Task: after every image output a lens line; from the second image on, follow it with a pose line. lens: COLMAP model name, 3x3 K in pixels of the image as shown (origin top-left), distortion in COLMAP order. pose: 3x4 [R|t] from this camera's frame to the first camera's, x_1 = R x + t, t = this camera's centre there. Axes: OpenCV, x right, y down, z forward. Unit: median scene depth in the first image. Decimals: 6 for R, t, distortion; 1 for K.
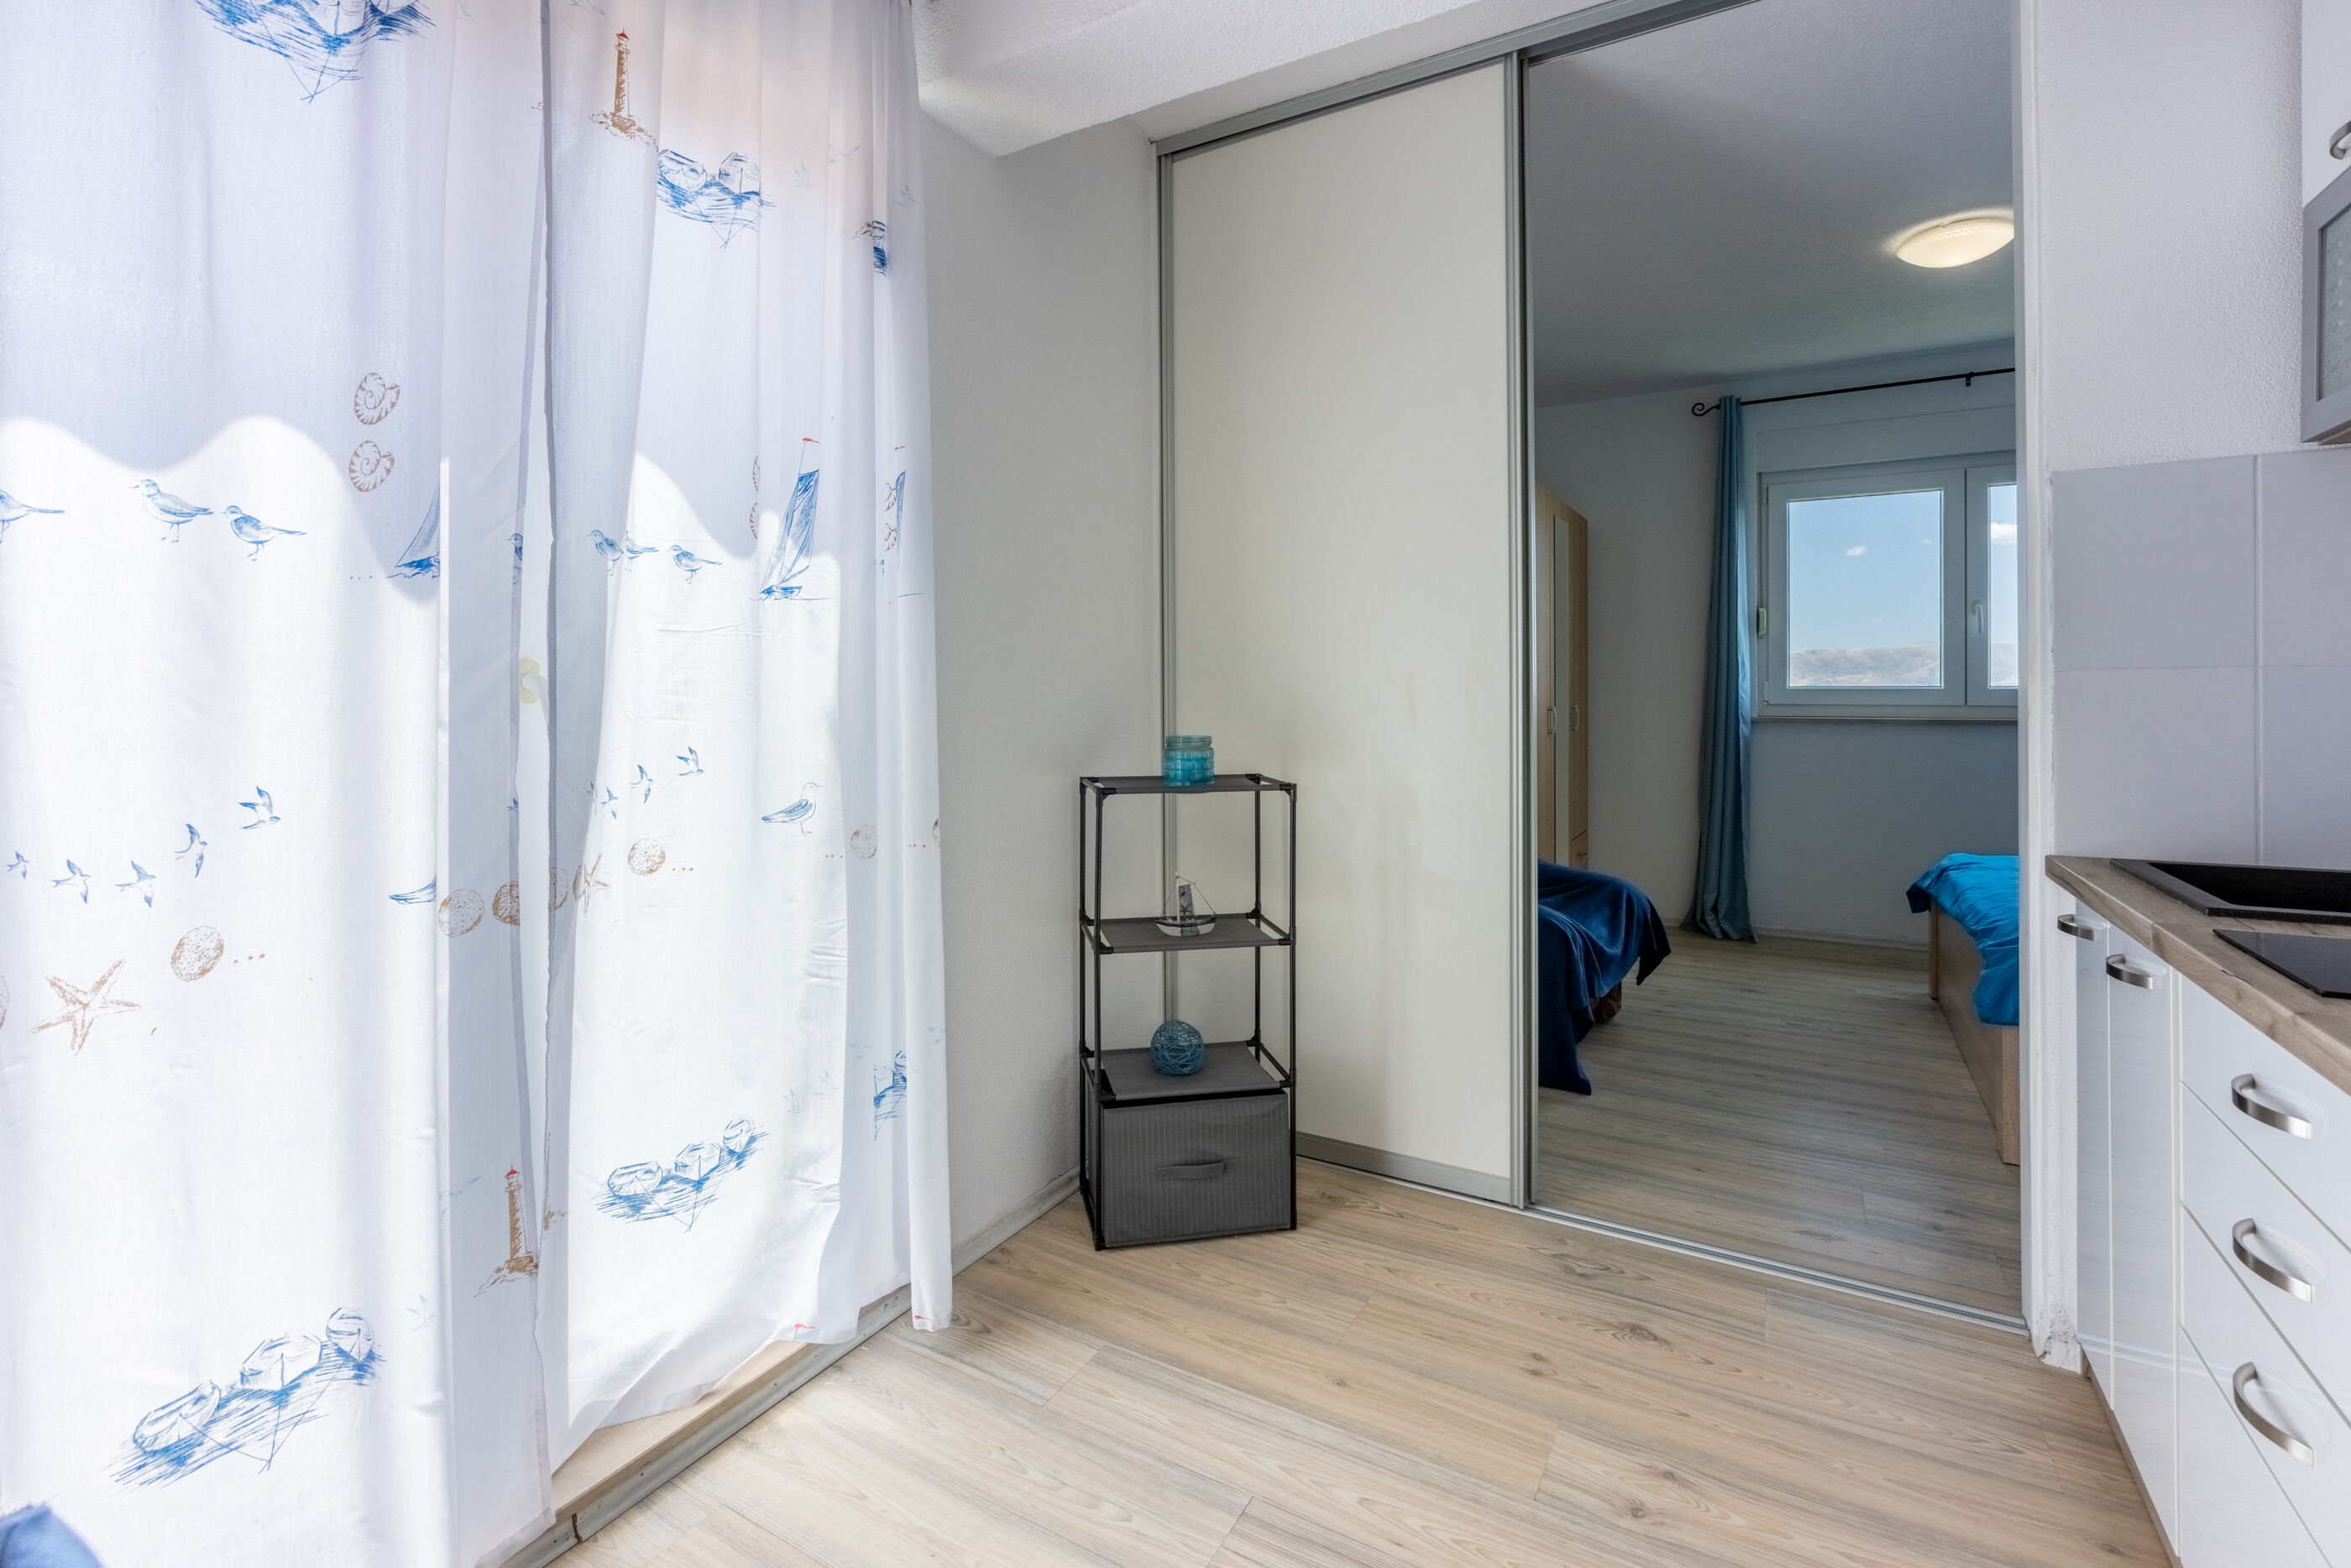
lens RADIAL K [[1067.6, 0, 1164.9], [0, 1067.6, 686.4], [0, 0, 1]] dist [-0.002232, 0.000520]
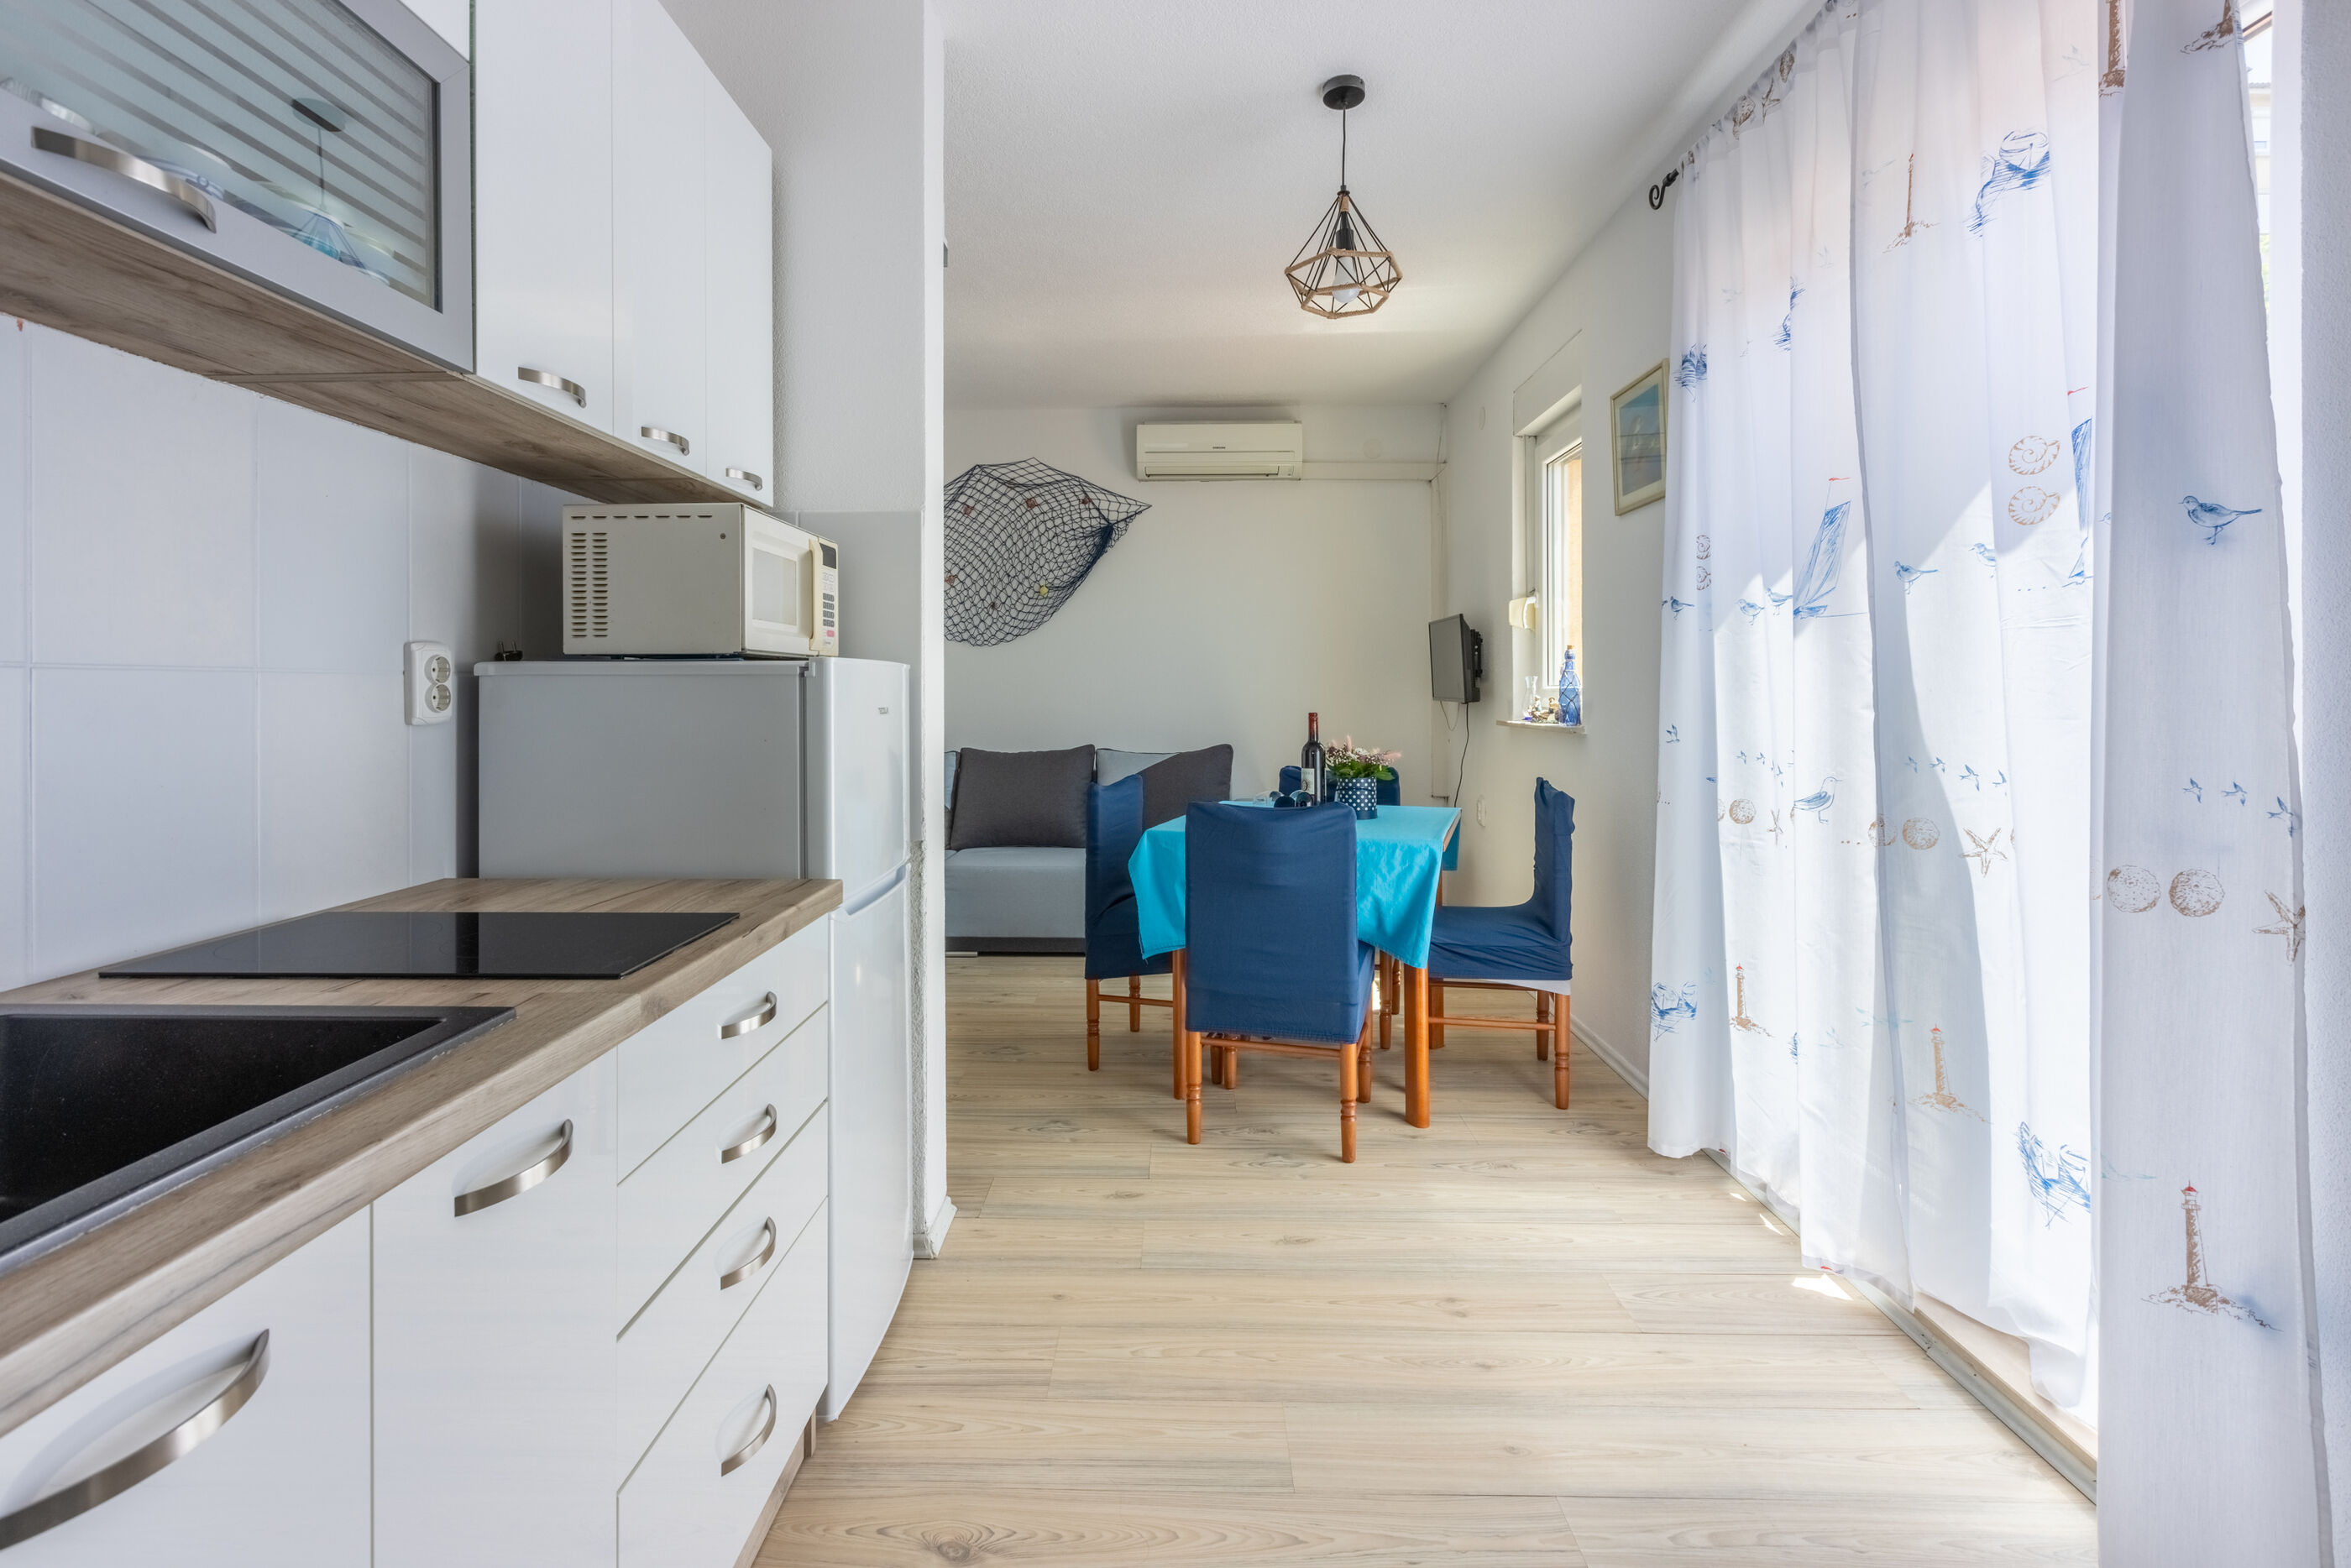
lens RADIAL K [[1067.6, 0, 1179.8], [0, 1067.6, 679.4], [0, 0, 1]] dist [-0.002232, 0.000520]
pose [[-0.864907, 0.004735, -0.501910, 0.501515], [0.009159, 0.999938, -0.006351, -0.002039], [0.501849, -0.010090, -0.864897, 0.968505]]
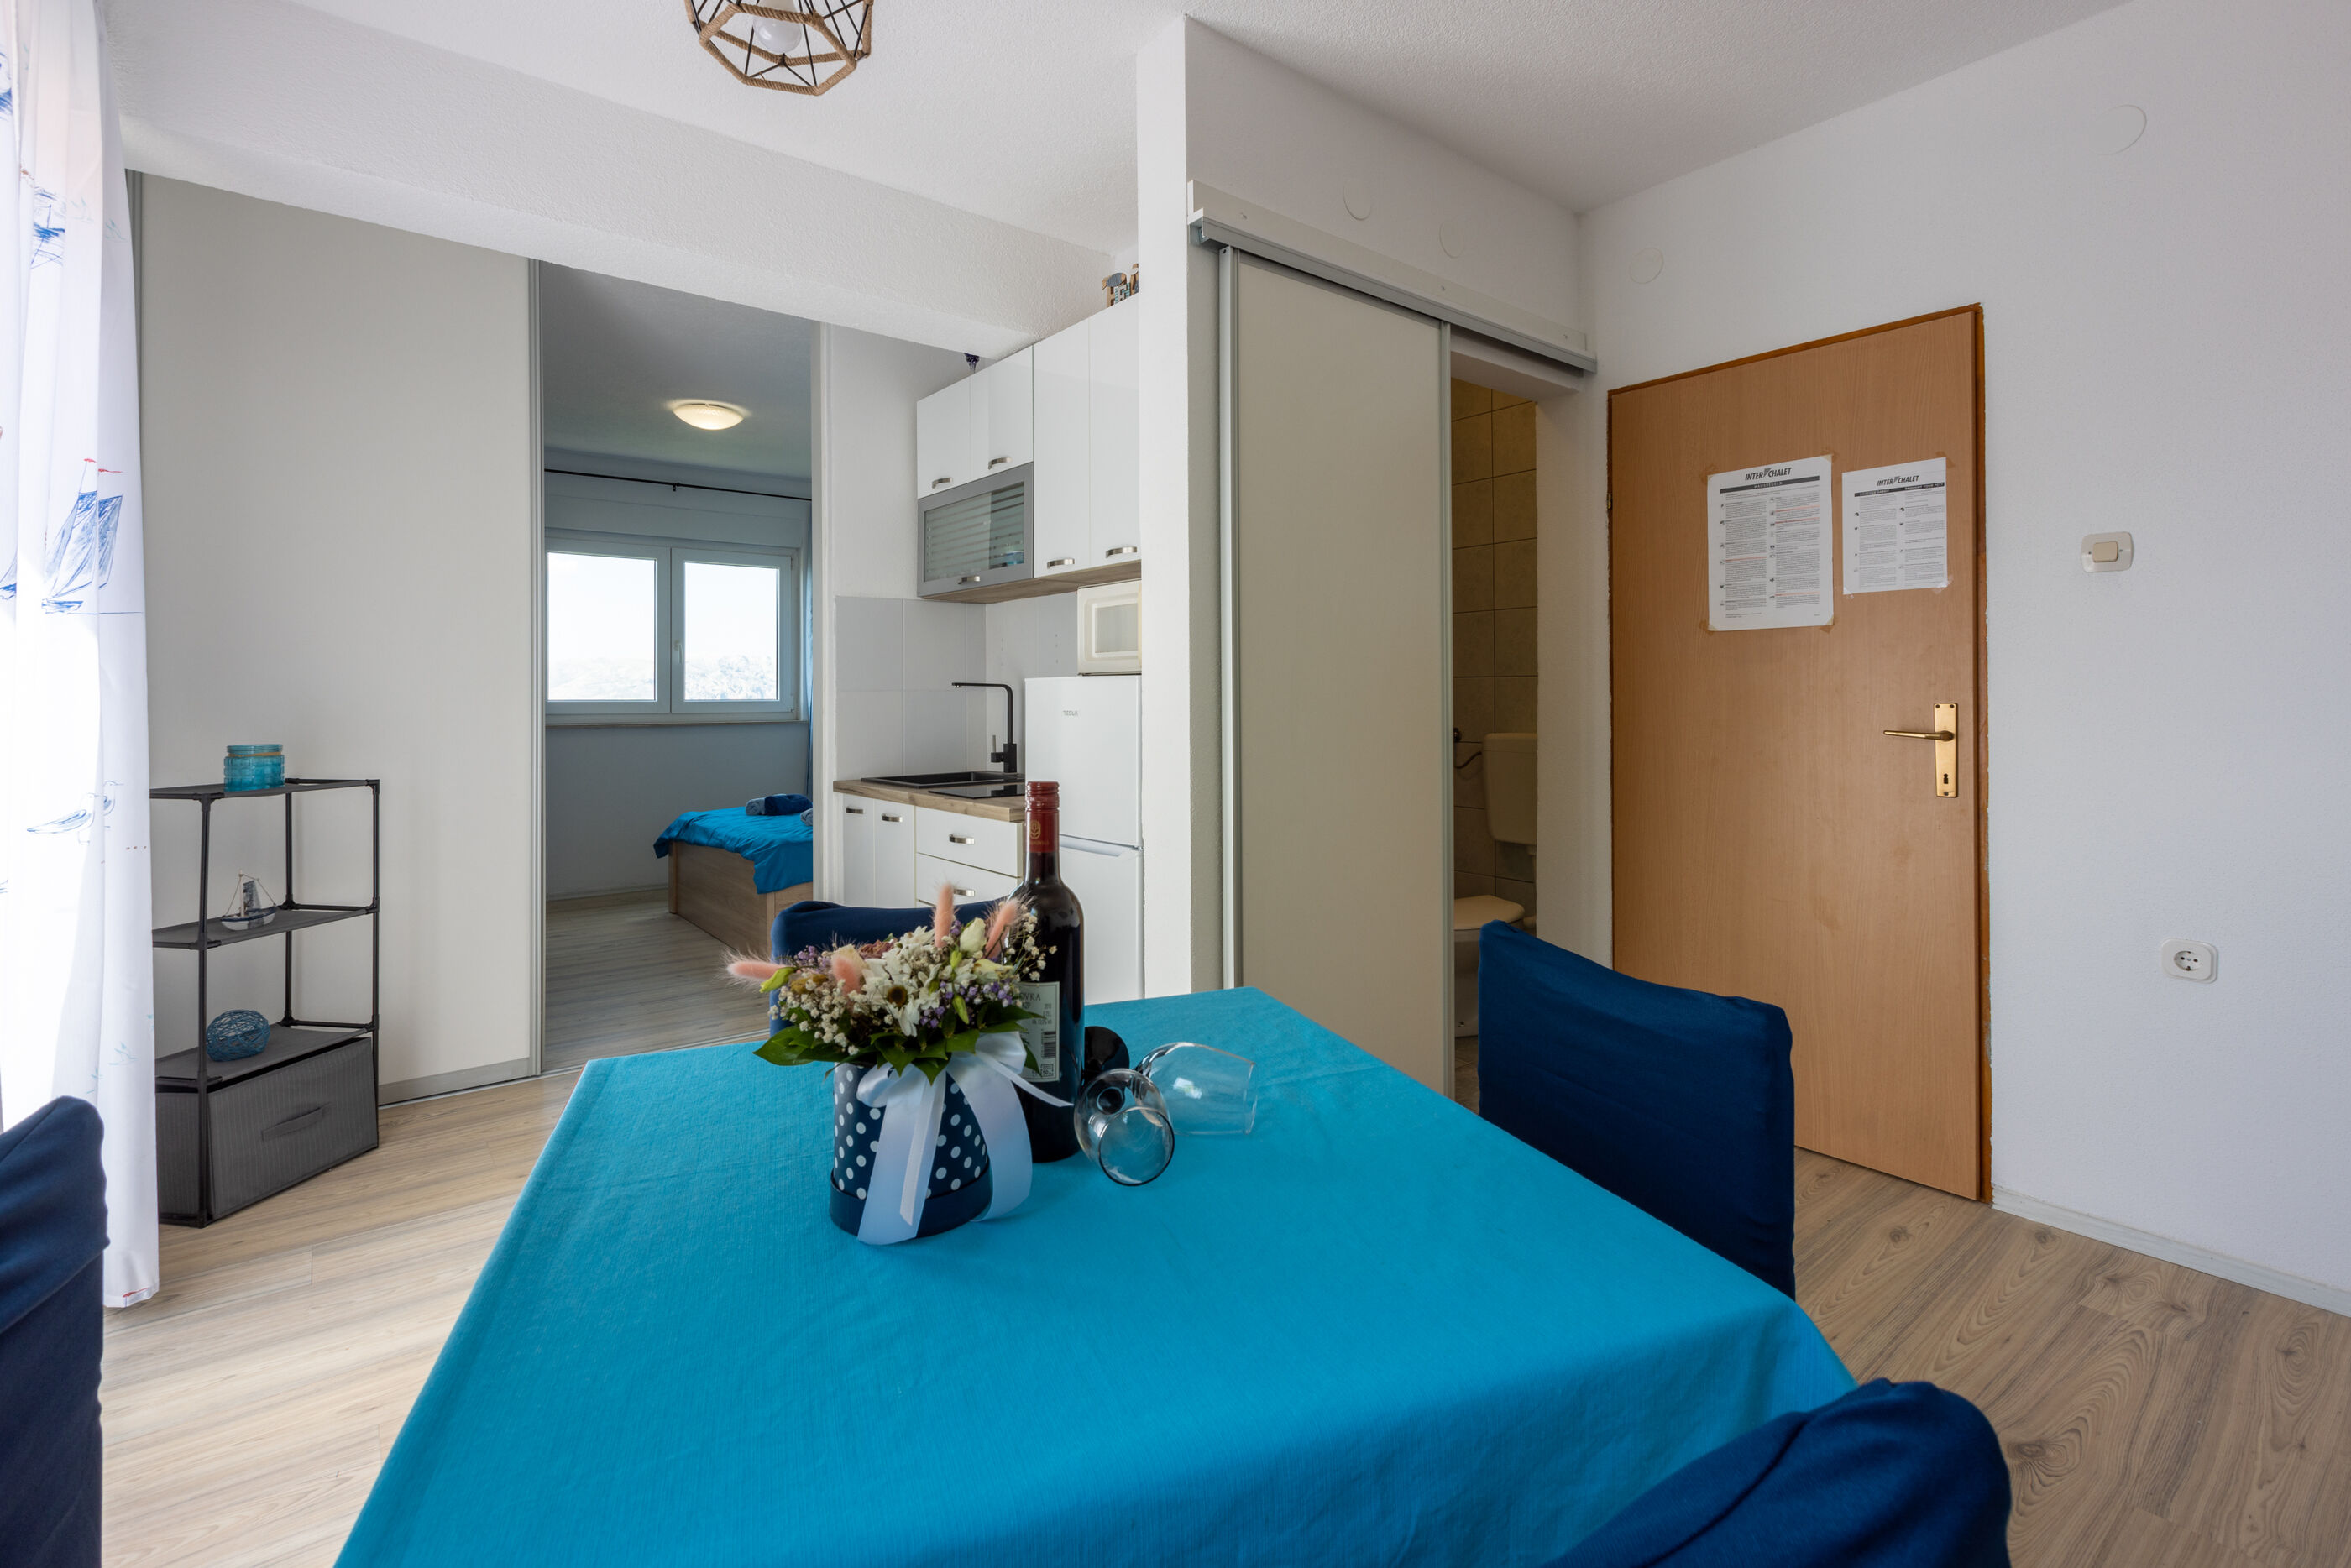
lens RADIAL K [[1067.6, 0, 1160.2], [0, 1067.6, 689.6], [0, 0, 1]] dist [-0.002232, 0.000520]
pose [[0.367556, 0.009498, 0.929953, -0.623972], [0.001471, 0.999941, -0.010794, 0.003789], [-0.930000, 0.005335, 0.367520, -0.249777]]
